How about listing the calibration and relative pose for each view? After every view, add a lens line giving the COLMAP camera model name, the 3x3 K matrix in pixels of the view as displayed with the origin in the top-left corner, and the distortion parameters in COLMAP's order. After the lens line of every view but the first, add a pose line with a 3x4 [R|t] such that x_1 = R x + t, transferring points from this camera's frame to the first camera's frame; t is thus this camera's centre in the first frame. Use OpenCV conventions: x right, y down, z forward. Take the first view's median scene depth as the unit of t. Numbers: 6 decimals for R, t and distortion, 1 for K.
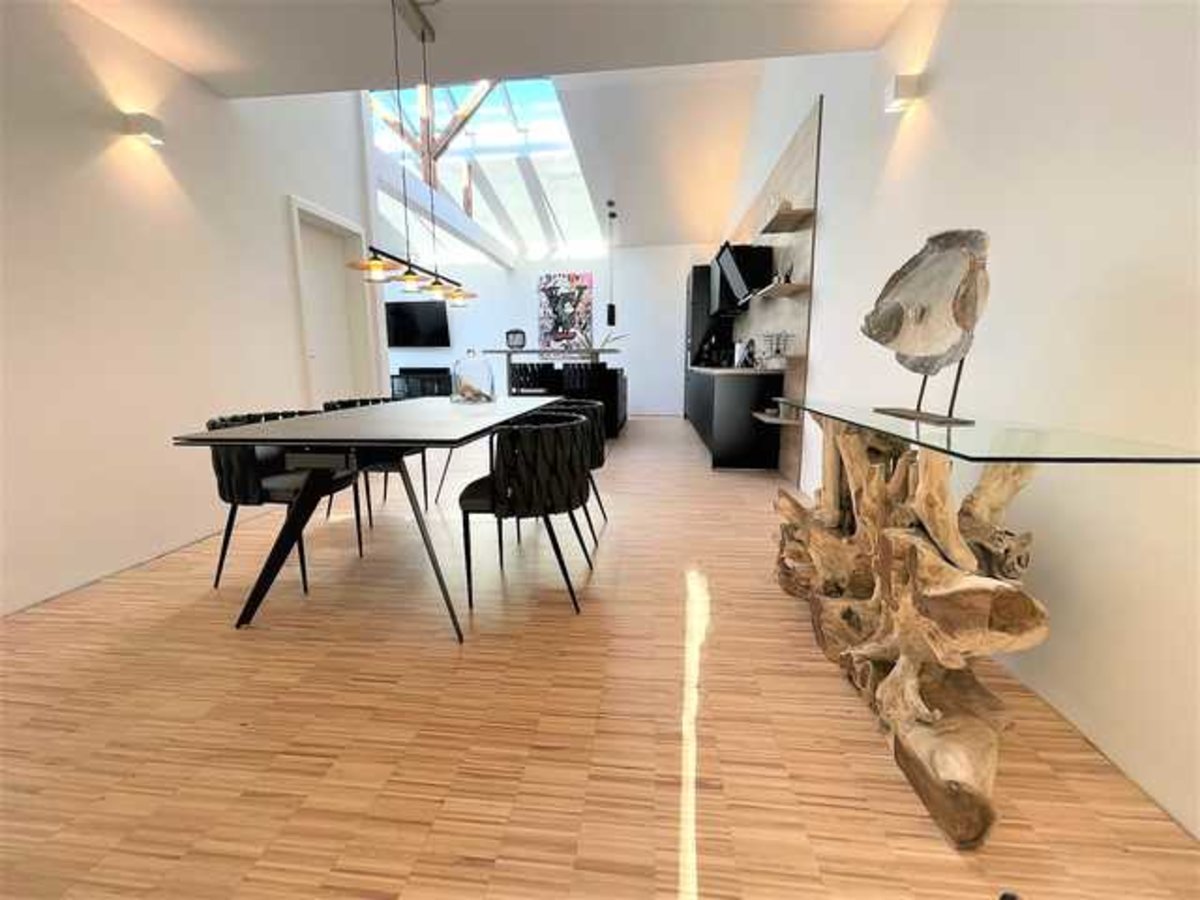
lens RADIAL K [[513.6, 0, 597.7], [0, 513.6, 452.0], [0, 0, 1]] dist [0.004647, 0.000050]
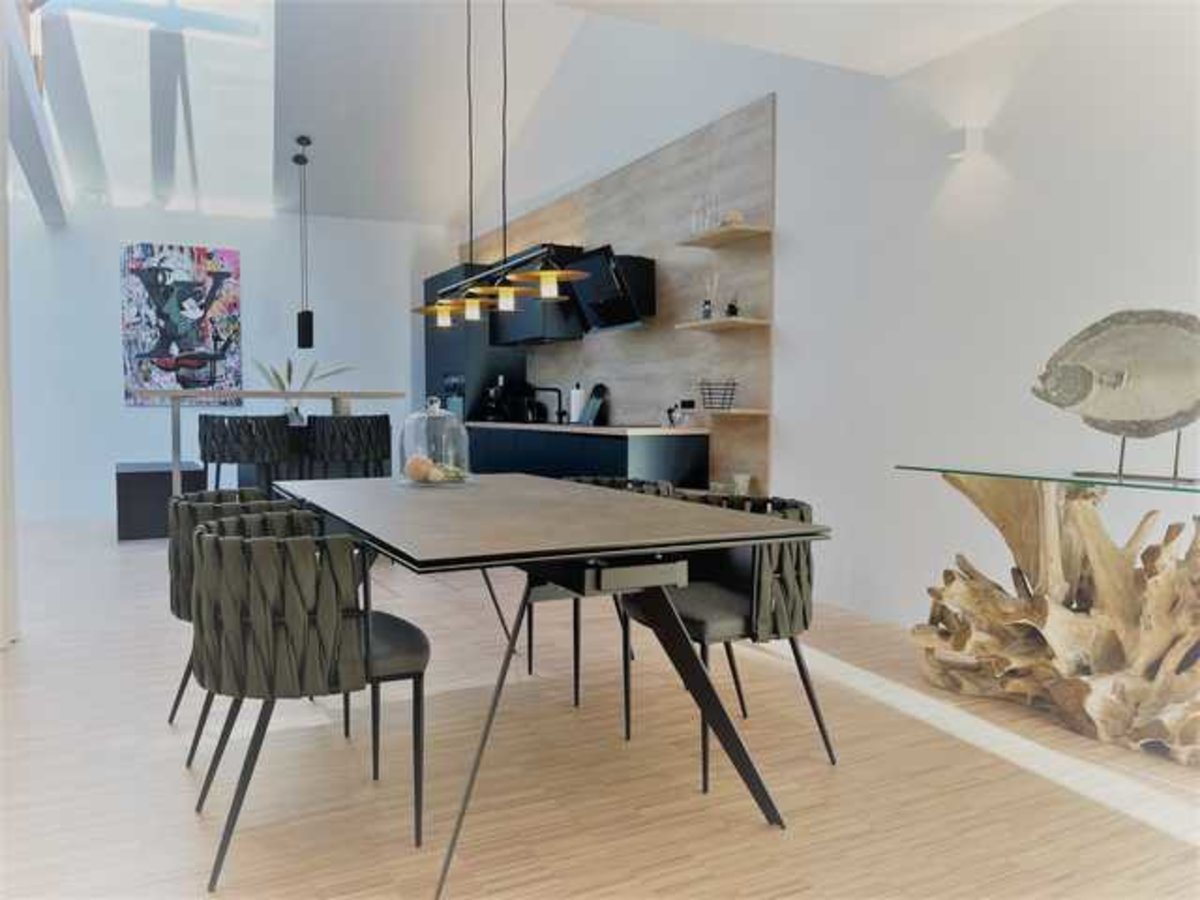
lens RADIAL K [[922.3, 0, 601.6], [0, 922.3, 457.0], [0, 0, 1]] dist [0.006367, 0.000100]
pose [[0.828420, -0.017627, 0.559830, -0.241776], [0.085873, 0.991685, -0.095847, -0.004946], [-0.553485, 0.127475, 0.823046, 0.012026]]
